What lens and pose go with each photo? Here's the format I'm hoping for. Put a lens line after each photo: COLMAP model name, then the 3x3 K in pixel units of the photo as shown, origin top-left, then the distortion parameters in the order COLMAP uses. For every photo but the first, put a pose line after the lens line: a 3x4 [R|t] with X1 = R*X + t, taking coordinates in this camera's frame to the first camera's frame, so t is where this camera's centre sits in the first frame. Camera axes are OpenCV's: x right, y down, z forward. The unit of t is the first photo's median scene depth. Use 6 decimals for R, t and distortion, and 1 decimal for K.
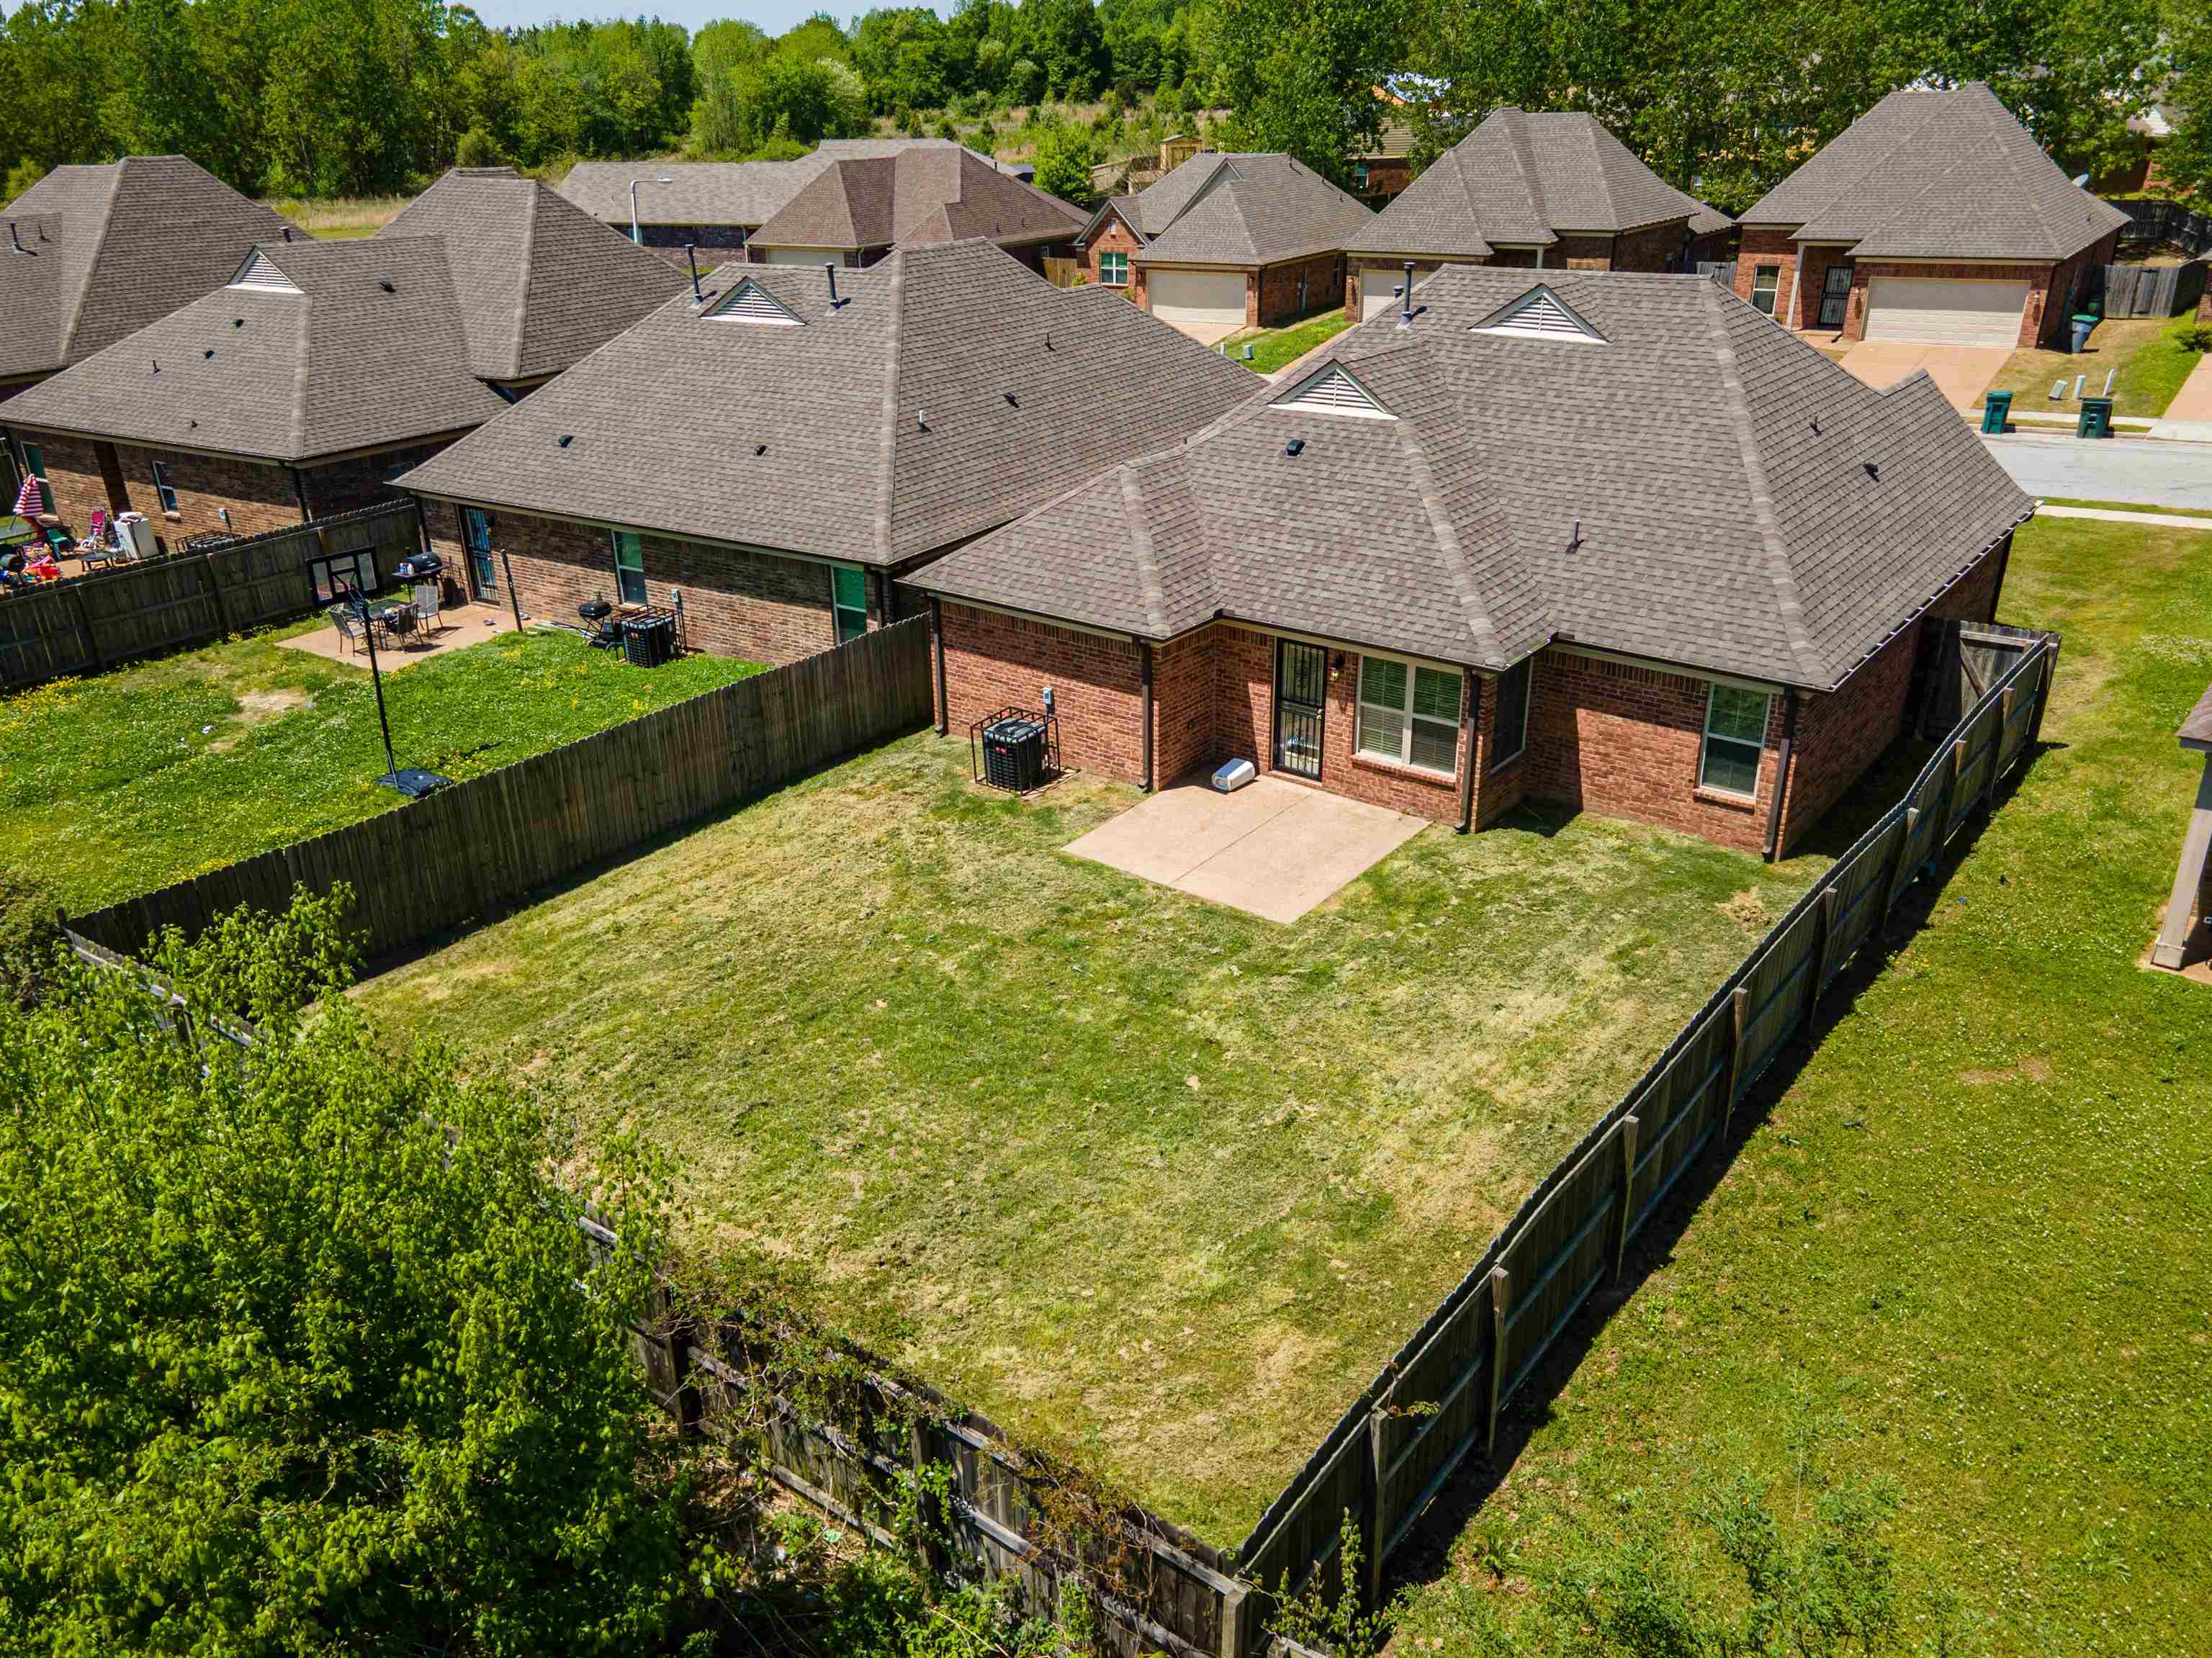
lens RADIAL K [[1571.0, 0, 1106.0], [0, 1571.0, 829.0], [0, 0, 1]] dist [0.054997, 0.003774]
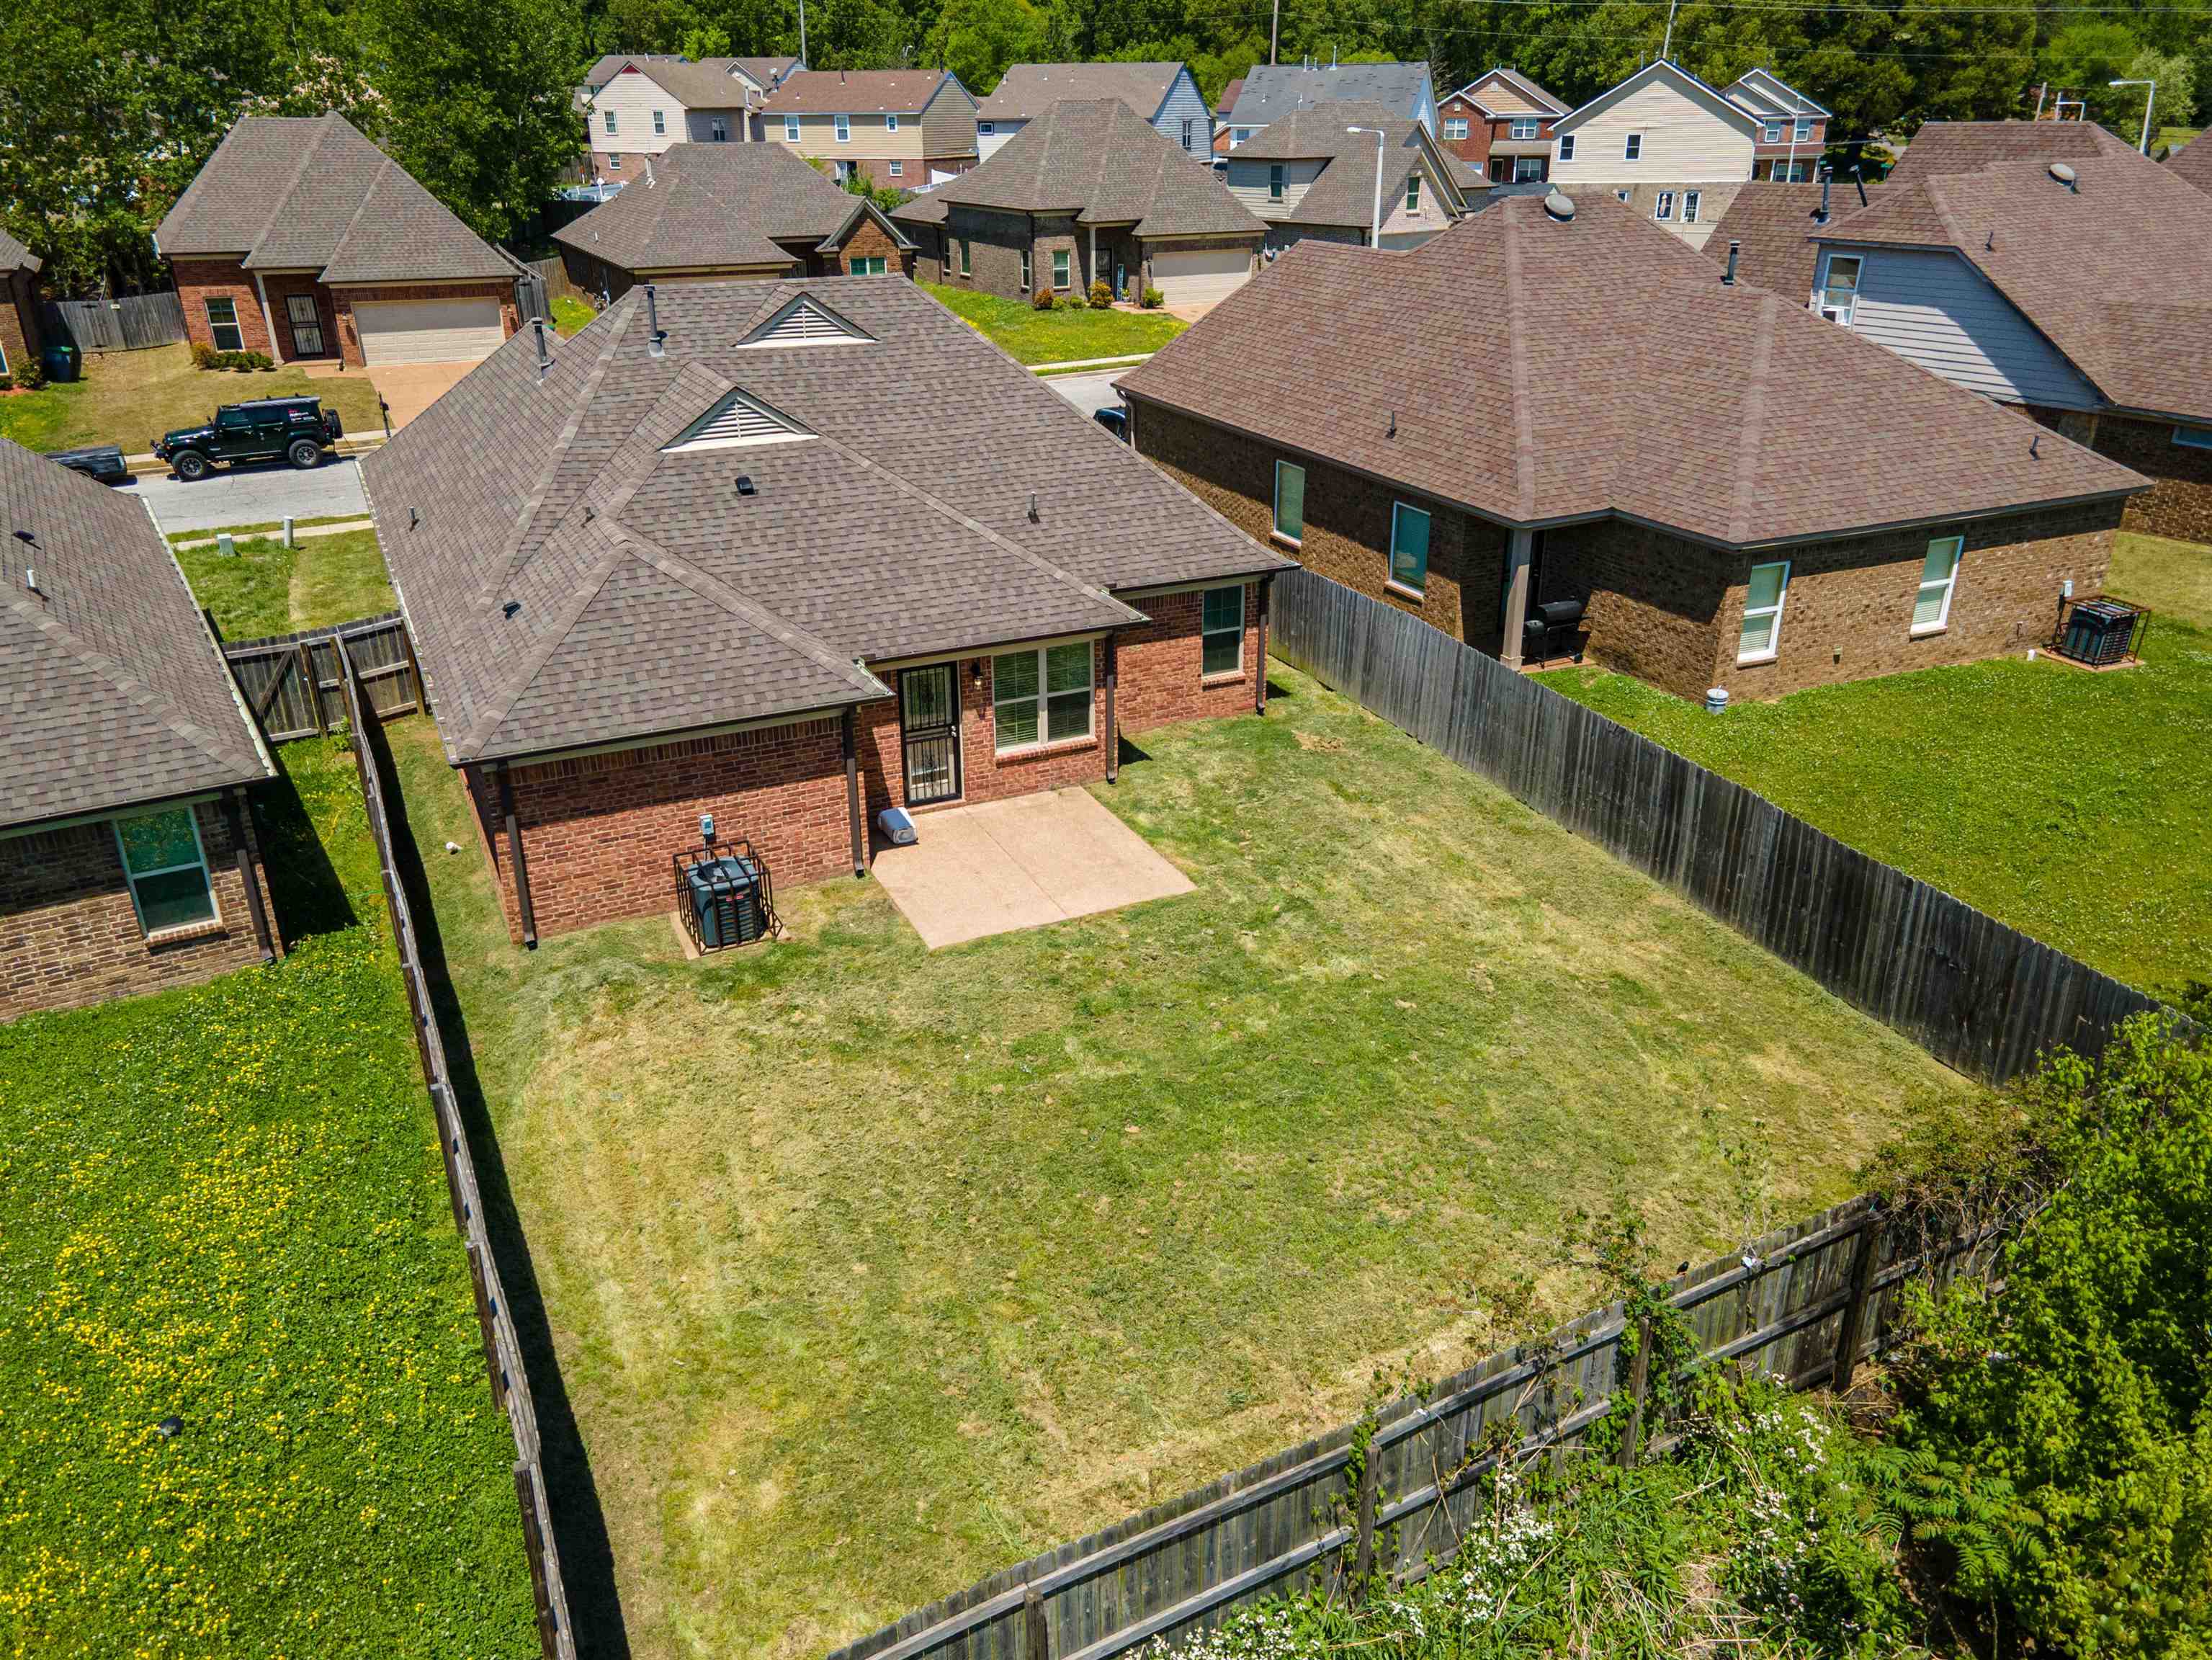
lens RADIAL K [[1571.4, 0, 1106.0], [0, 1571.4, 830.0], [0, 0, 1]] dist [0.054997, 0.003774]
pose [[0.452150, -0.359891, 0.816112, -0.648518], [0.374806, 0.906942, 0.192292, -0.171494], [-0.809371, 0.218939, 0.544963, 0.407351]]
